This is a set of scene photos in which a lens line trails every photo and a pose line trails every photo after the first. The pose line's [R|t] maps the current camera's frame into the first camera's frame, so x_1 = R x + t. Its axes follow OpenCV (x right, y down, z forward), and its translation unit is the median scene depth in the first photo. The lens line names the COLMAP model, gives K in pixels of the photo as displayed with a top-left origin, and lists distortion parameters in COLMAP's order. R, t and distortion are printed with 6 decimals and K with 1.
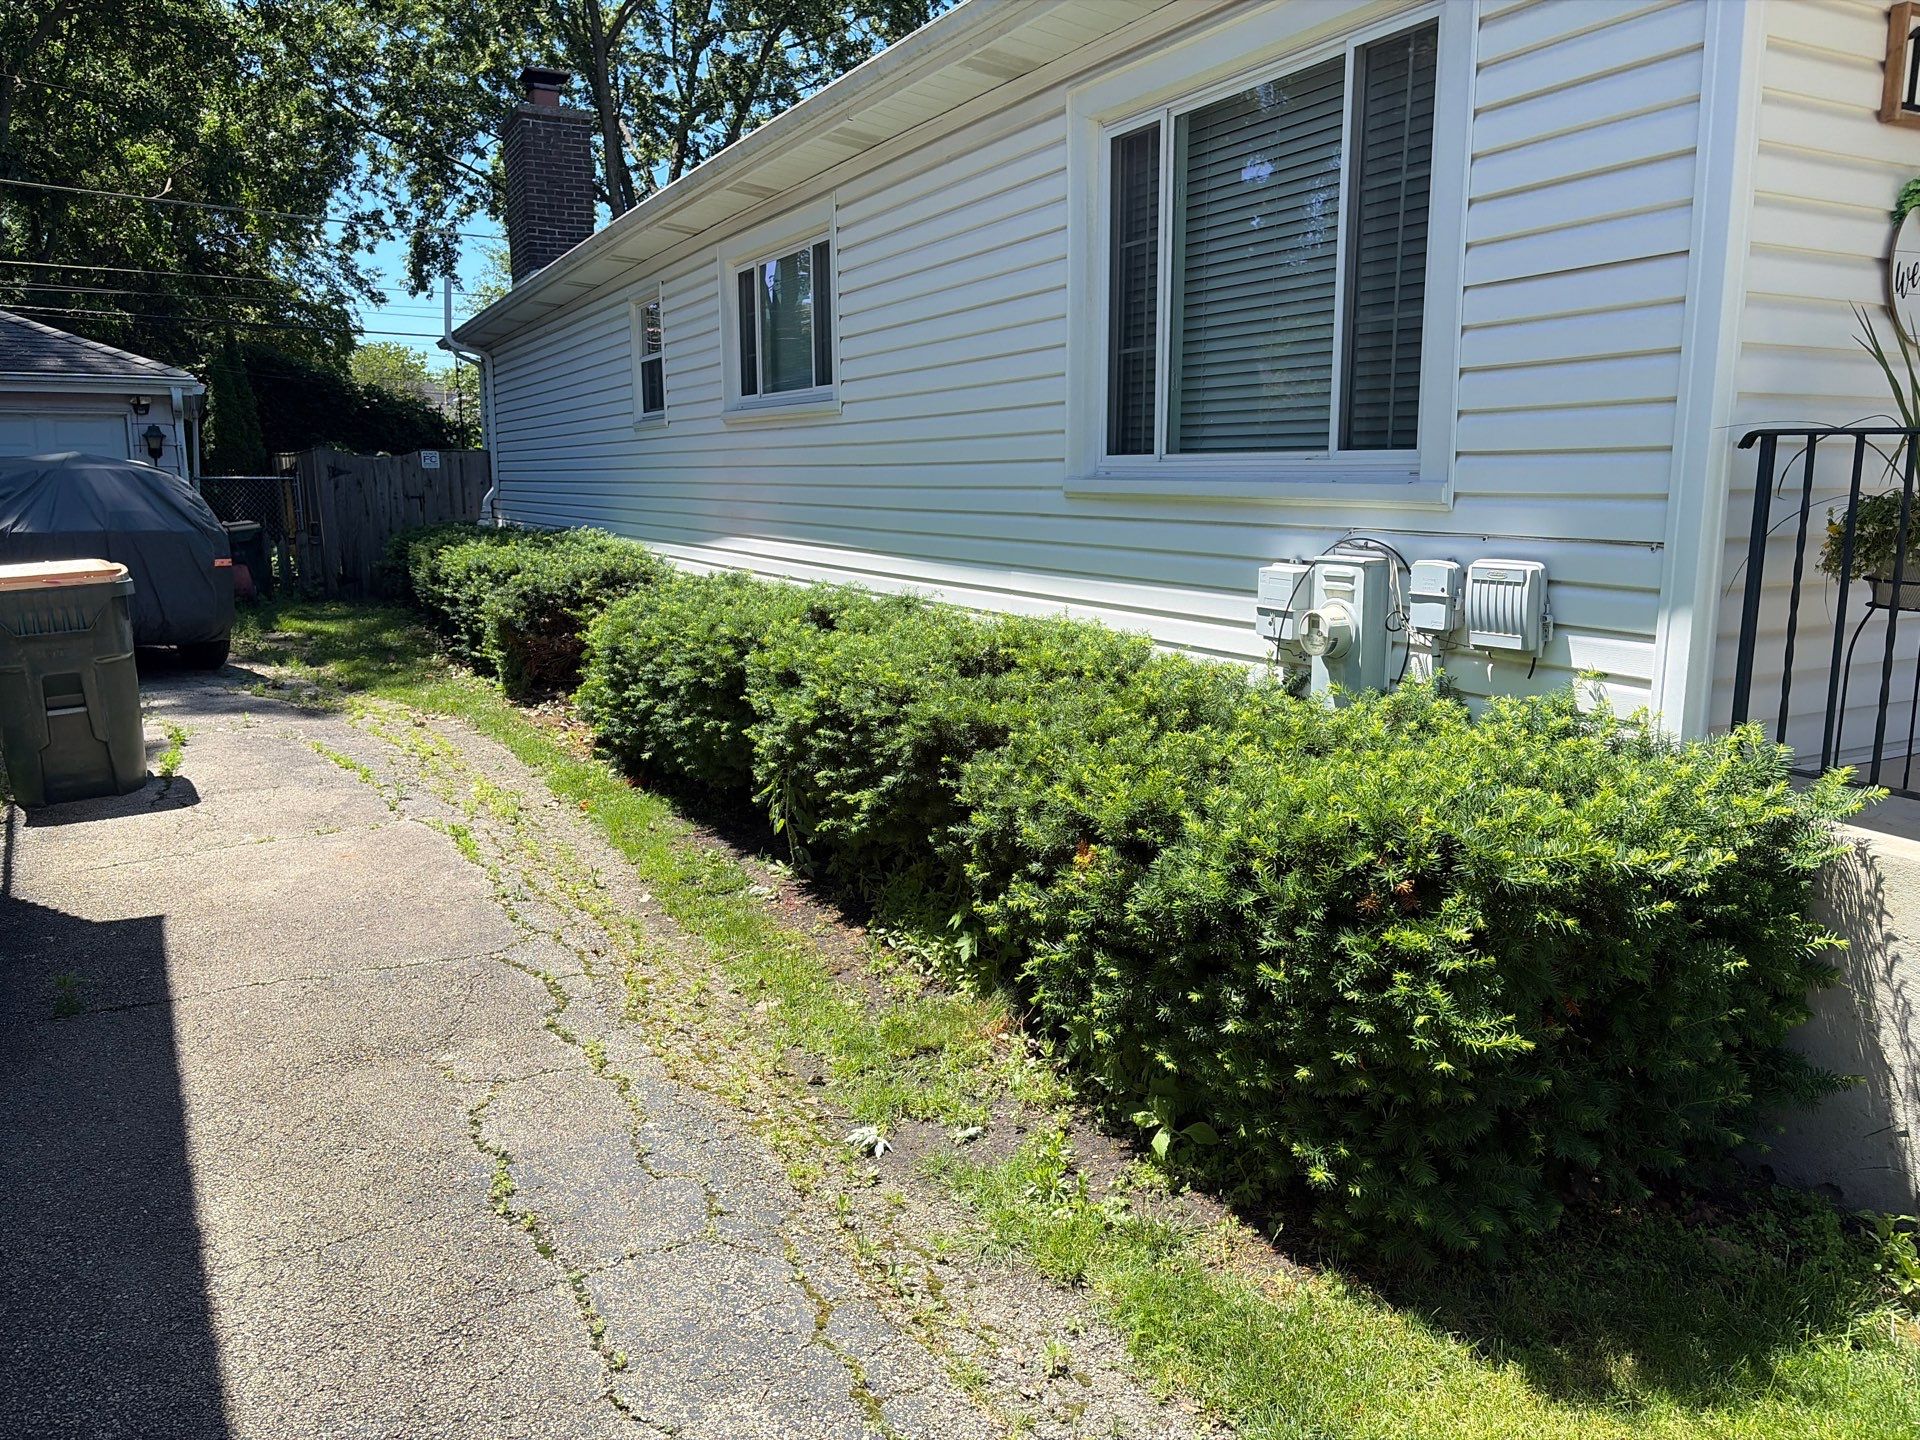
lens RADIAL K [[1442.8, 0, 980.5], [0, 1442.8, 720.7], [0, 0, 1]] dist [0.018975, 0.004588]
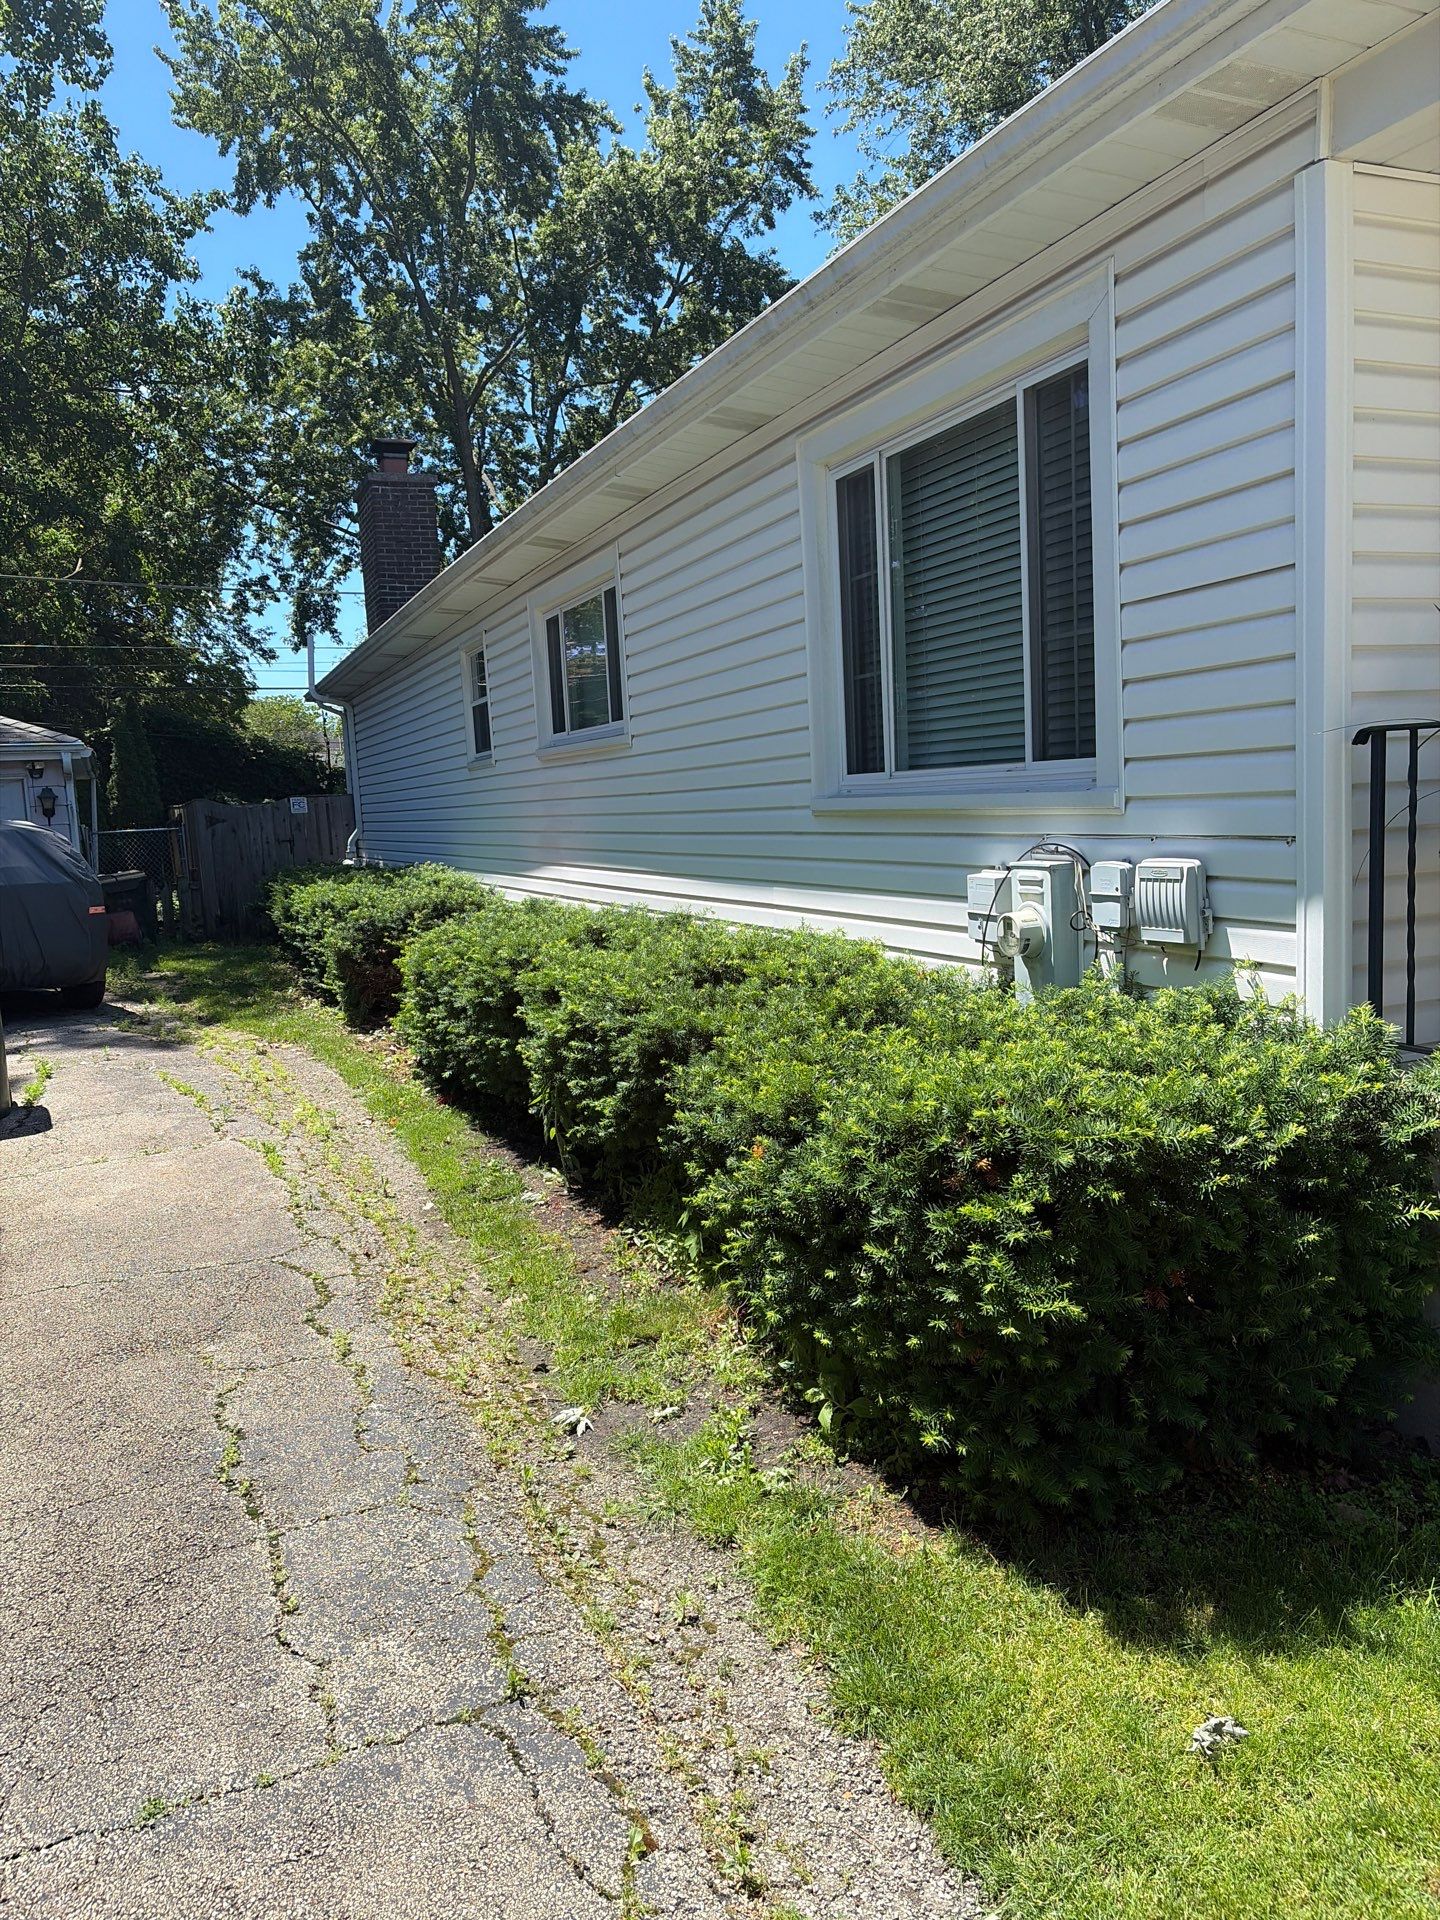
lens RADIAL K [[1442.8, 0, 720.0], [0, 1442.8, 960.0], [0, 0, 1]] dist [0.018975, 0.004588]
pose [[0.993874, -0.037440, -0.103987, 0.108394], [0.031750, 0.997934, -0.055851, 0.007973], [0.105863, 0.052207, 0.993009, -0.054208]]
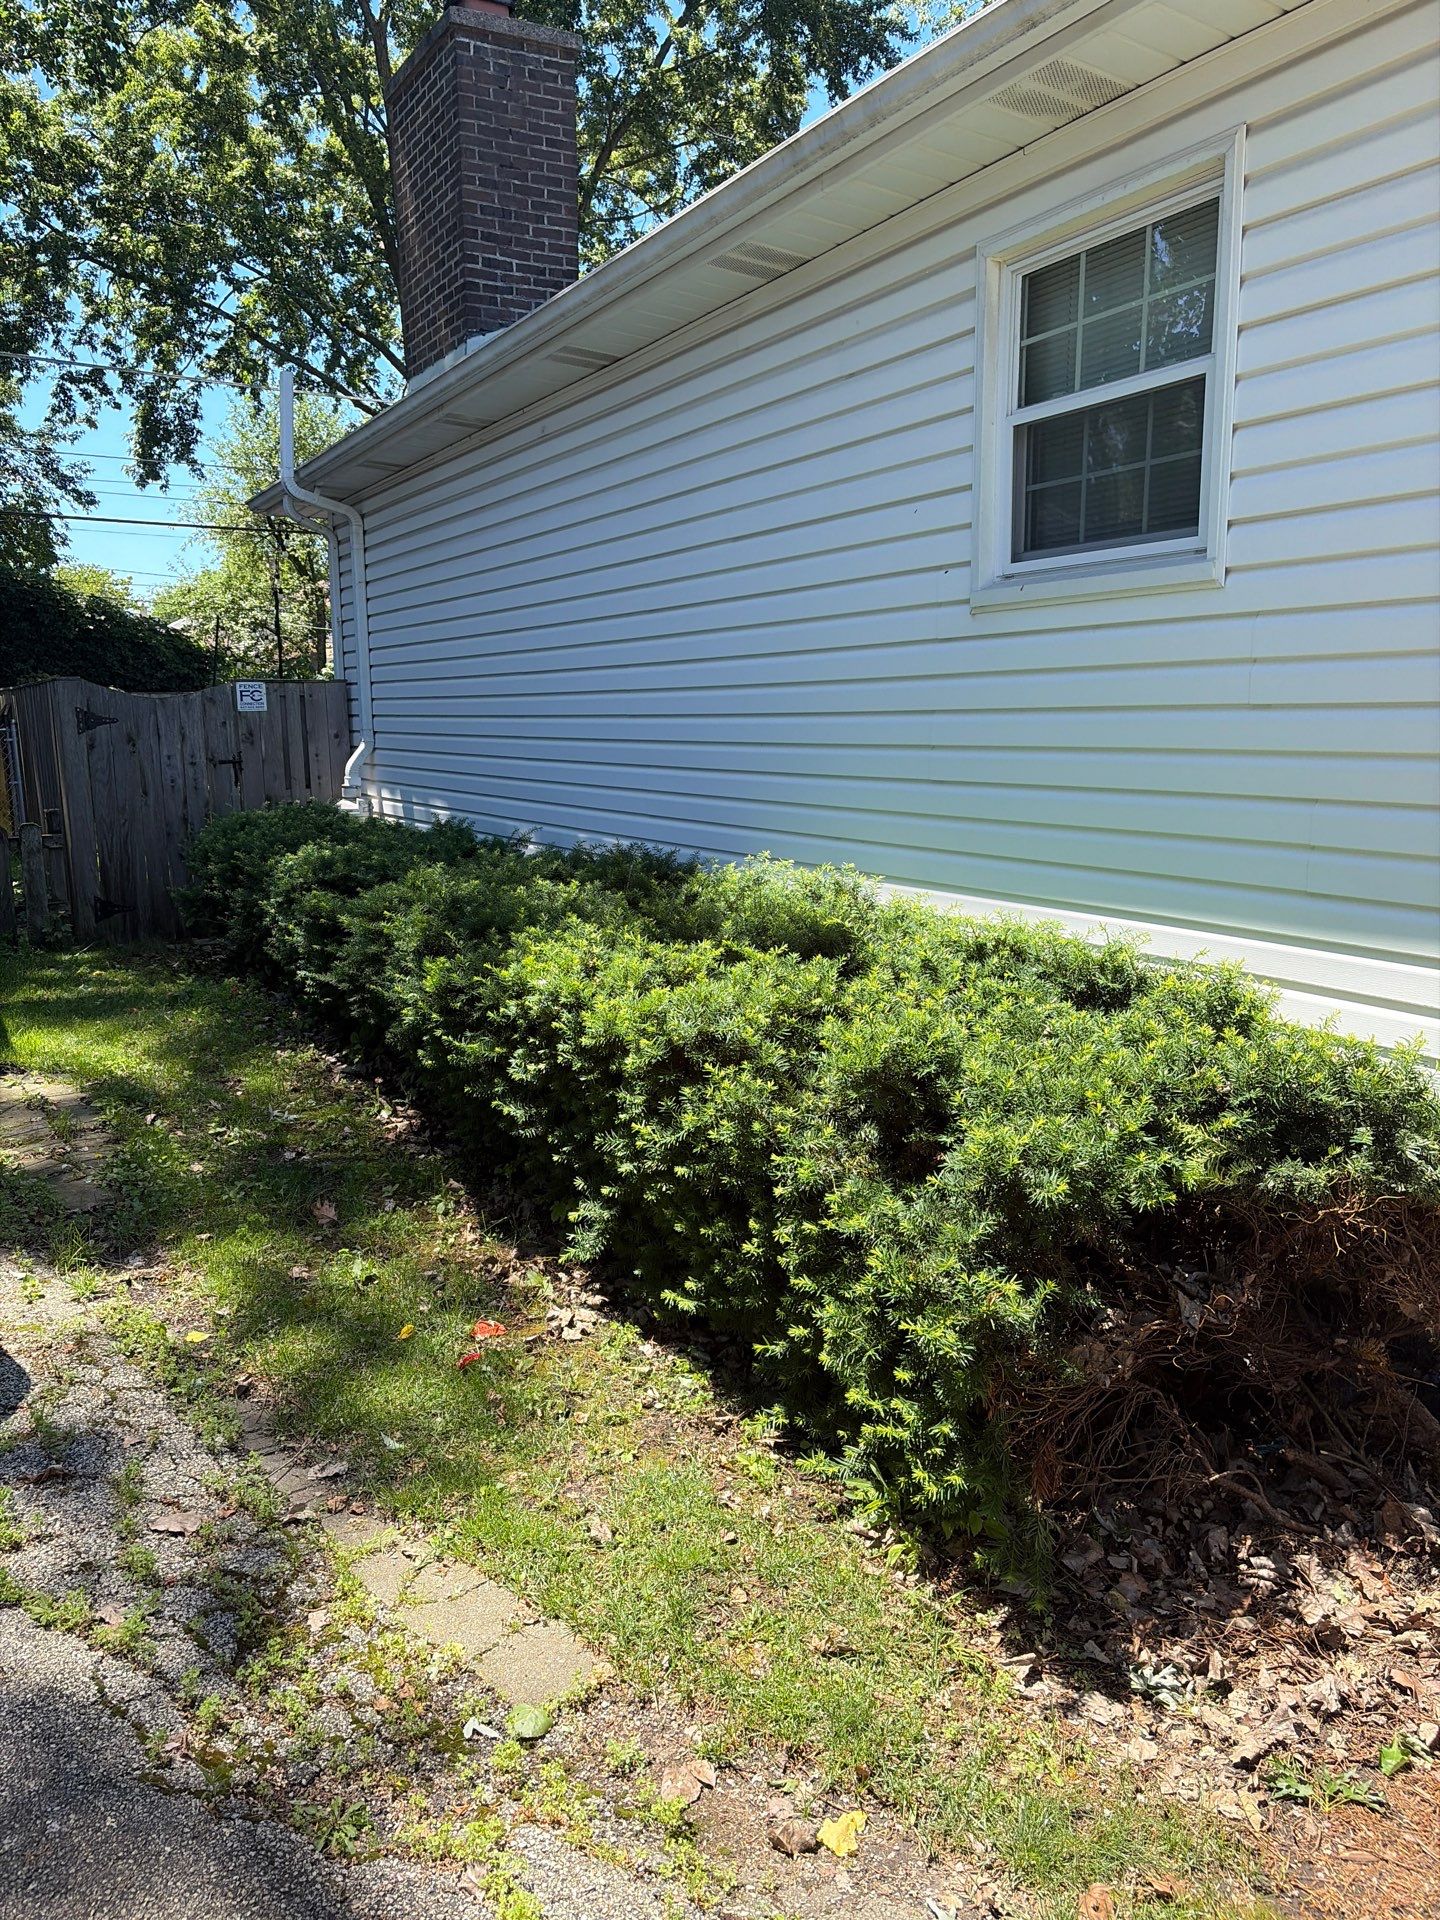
lens RADIAL K [[1416.3, 0, 665.9], [0, 1416.3, 966.9], [0, 0, 1]] dist [0.063271, -0.061357]
pose [[0.999948, -0.001770, 0.010034, -0.697631], [0.001718, 0.999985, 0.005244, -0.237593], [-0.010043, -0.005227, 0.999936, 1.355806]]
